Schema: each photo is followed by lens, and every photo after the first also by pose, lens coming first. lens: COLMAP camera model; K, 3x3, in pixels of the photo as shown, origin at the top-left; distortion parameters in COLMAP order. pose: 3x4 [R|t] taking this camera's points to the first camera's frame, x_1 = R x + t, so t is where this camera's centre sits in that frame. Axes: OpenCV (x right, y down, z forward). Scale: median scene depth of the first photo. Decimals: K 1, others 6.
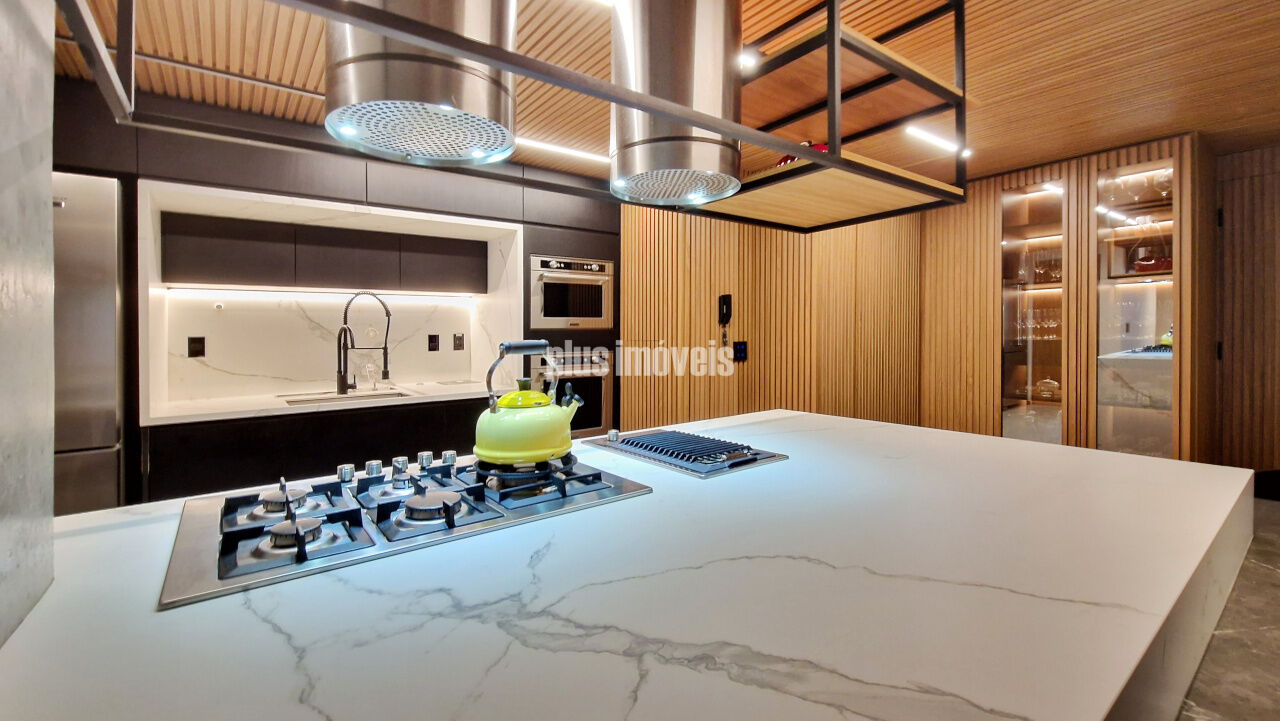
lens RADIAL K [[526.7, 0, 647.0], [0, 526.7, 332.4], [0, 0, 1]] dist [0.013719, -0.000099]
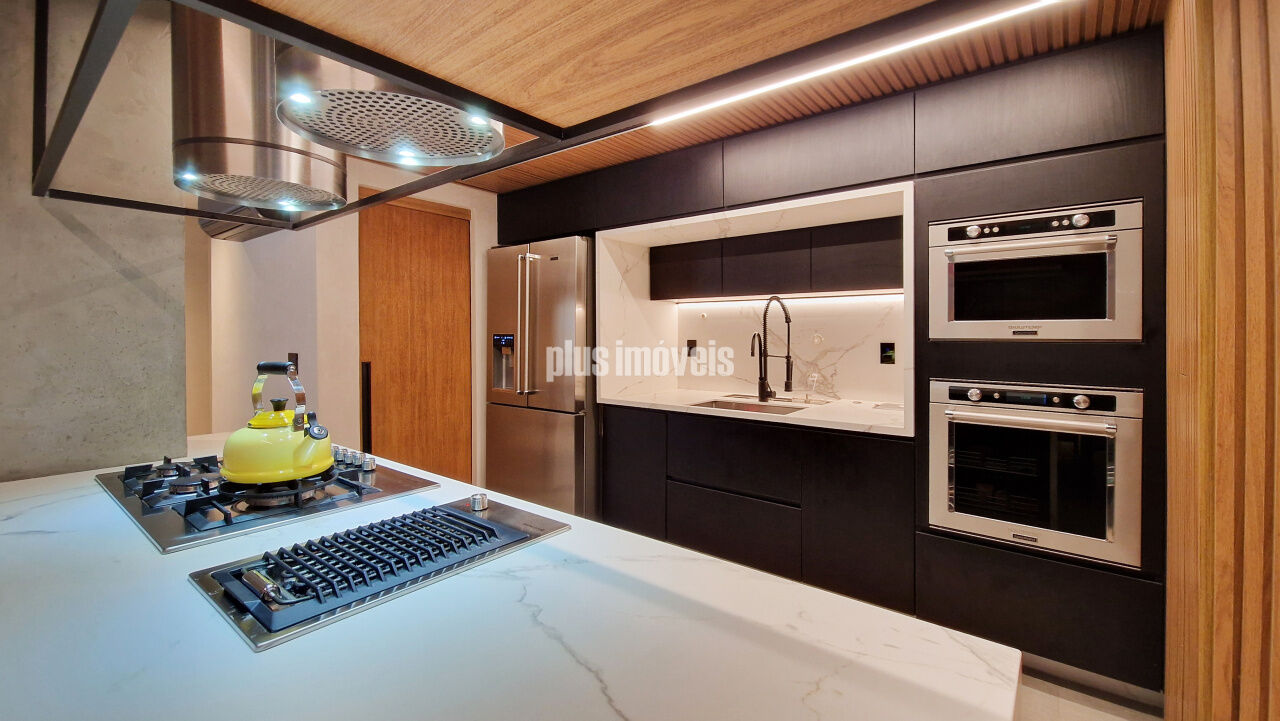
lens RADIAL K [[526.7, 0, 647.0], [0, 526.7, 332.4], [0, 0, 1]] dist [0.013719, -0.000099]
pose [[0.261573, 0.011054, -0.965120, 0.303308], [0.000312, 0.999933, 0.011537, -0.023050], [0.965184, -0.003318, 0.261553, 0.497025]]
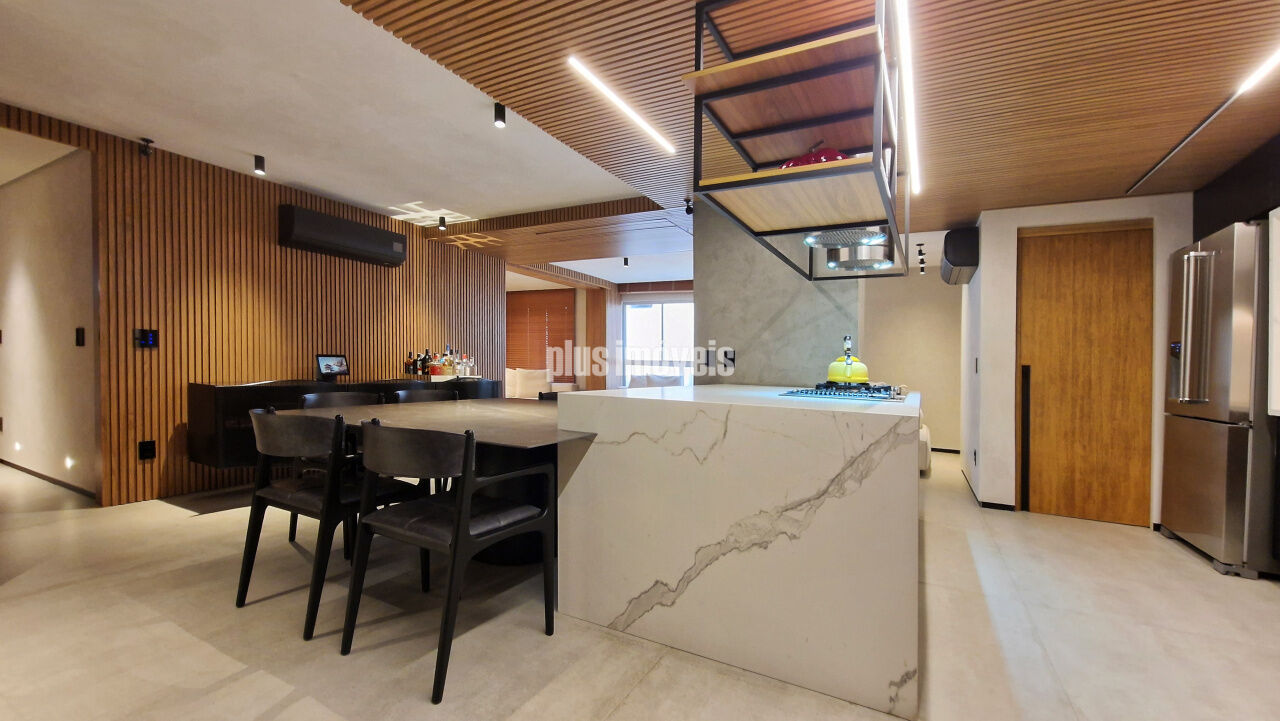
lens RADIAL K [[519.1, 0, 618.6], [0, 519.1, 340.3], [0, 0, 1]] dist [0.001126, -0.000780]
pose [[-0.914315, -0.032628, -0.403688, 0.588387], [-0.016206, 0.998899, -0.044030, 0.056050], [0.404680, -0.033715, -0.913836, 0.993096]]
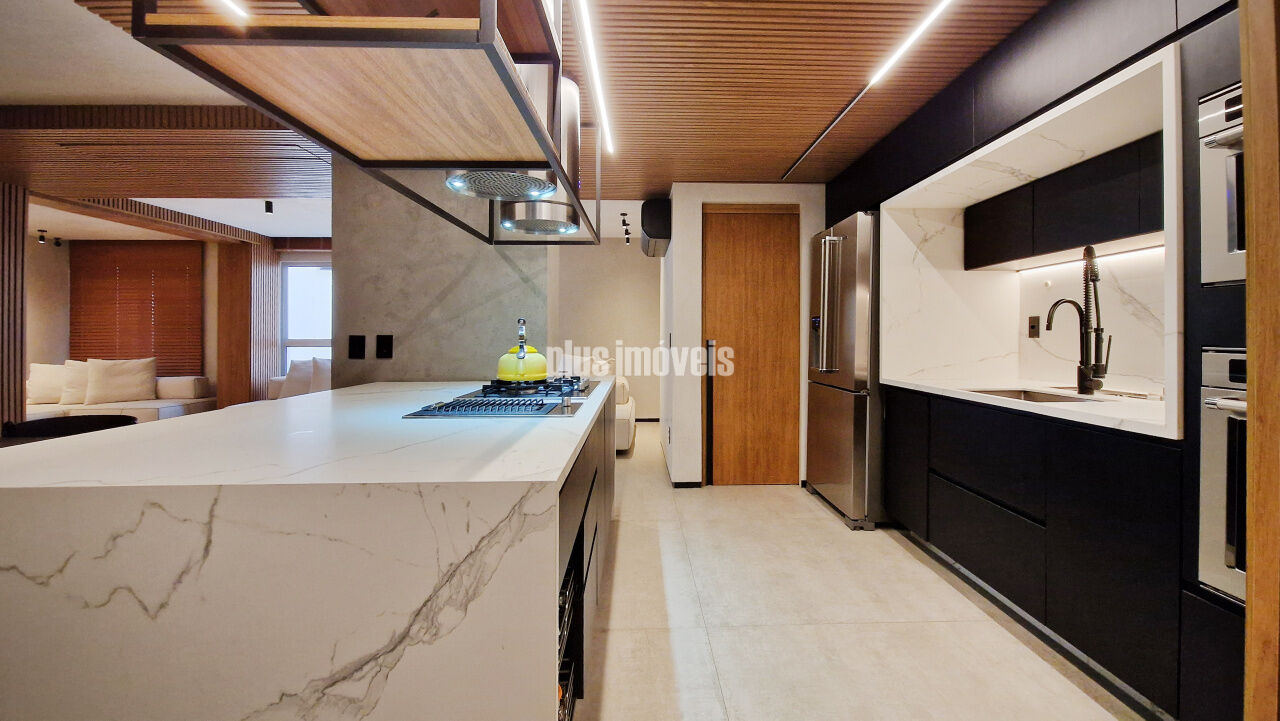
lens RADIAL K [[537.0, 0, 639.2], [0, 537.0, 311.4], [0, 0, 1]] dist [0.001955, -0.000029]
pose [[-0.584032, -0.020561, -0.811470, 0.348513], [0.014532, 0.999254, -0.035778, 0.020403], [0.811600, -0.032688, -0.583298, 0.871557]]
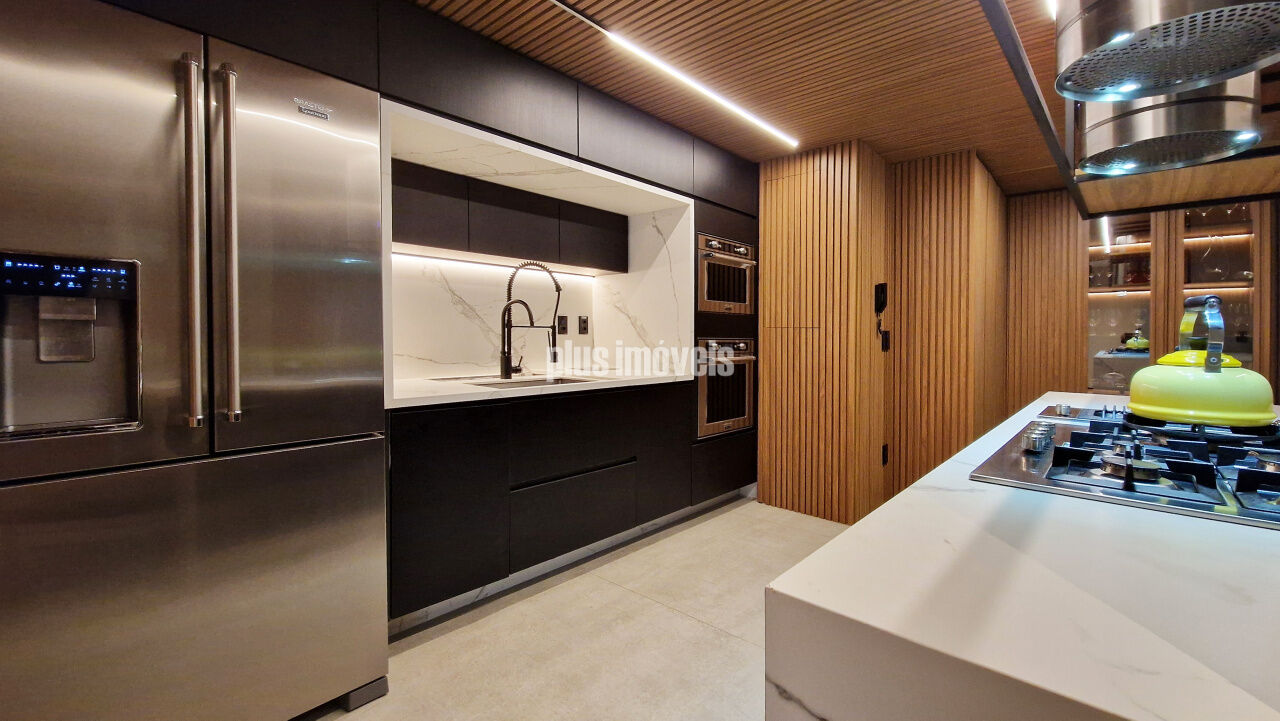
lens RADIAL K [[519.1, 0, 618.6], [0, 519.1, 340.3], [0, 0, 1]] dist [0.001126, -0.000780]
pose [[0.984404, 0.022718, 0.174452, -0.509358], [-0.025053, 0.999623, 0.011194, 0.036608], [-0.174132, -0.015390, 0.984602, 0.116545]]
